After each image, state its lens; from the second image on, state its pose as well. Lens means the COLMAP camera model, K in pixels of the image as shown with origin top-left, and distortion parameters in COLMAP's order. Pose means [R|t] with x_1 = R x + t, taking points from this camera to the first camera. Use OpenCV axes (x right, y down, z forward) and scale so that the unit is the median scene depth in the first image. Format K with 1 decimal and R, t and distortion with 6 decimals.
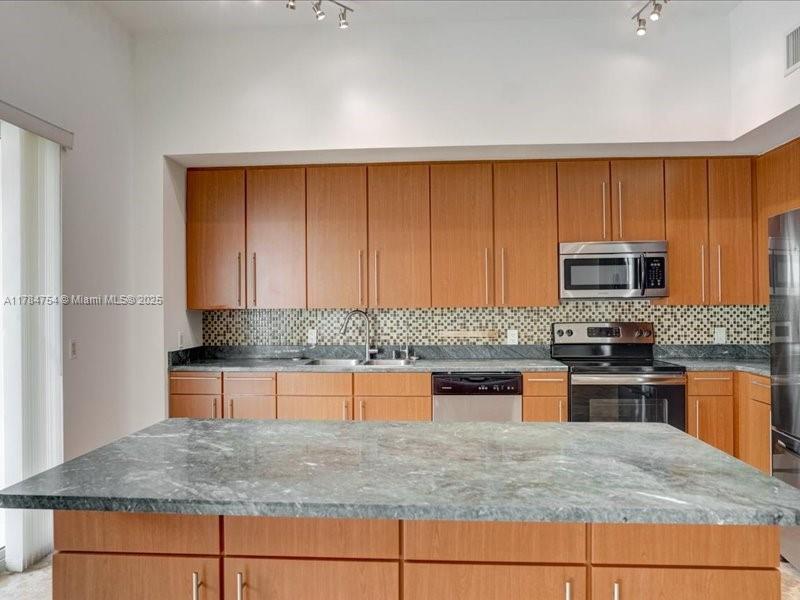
lens RADIAL K [[589.2, 0, 387.9], [0, 589.2, 299.9], [0, 0, 1]] dist [-0.039293, 0.006084]
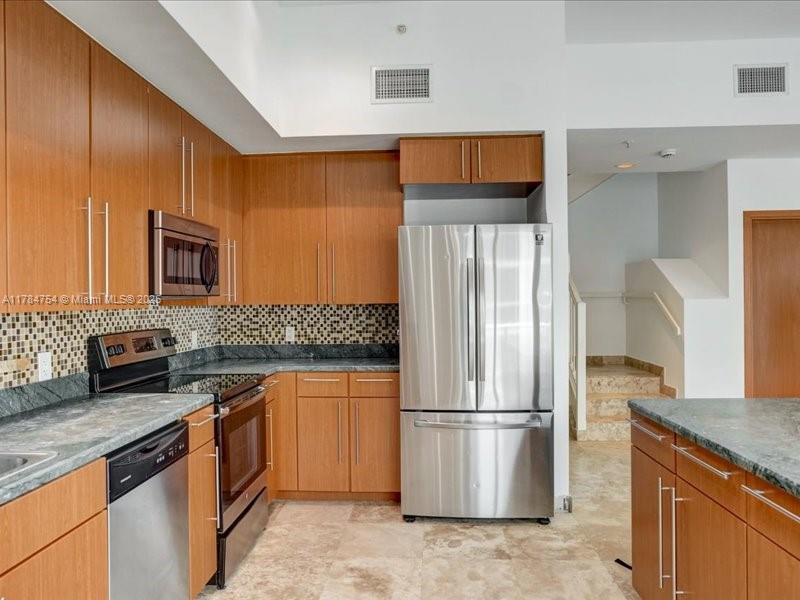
lens RADIAL K [[589.2, 0, 387.9], [0, 589.2, 299.9], [0, 0, 1]] dist [-0.039293, 0.006084]
pose [[-0.006680, 0.008265, 0.999944, -0.326170], [0.009590, 0.999920, -0.008201, 0.009806], [-0.999932, 0.009535, -0.006759, 0.689223]]
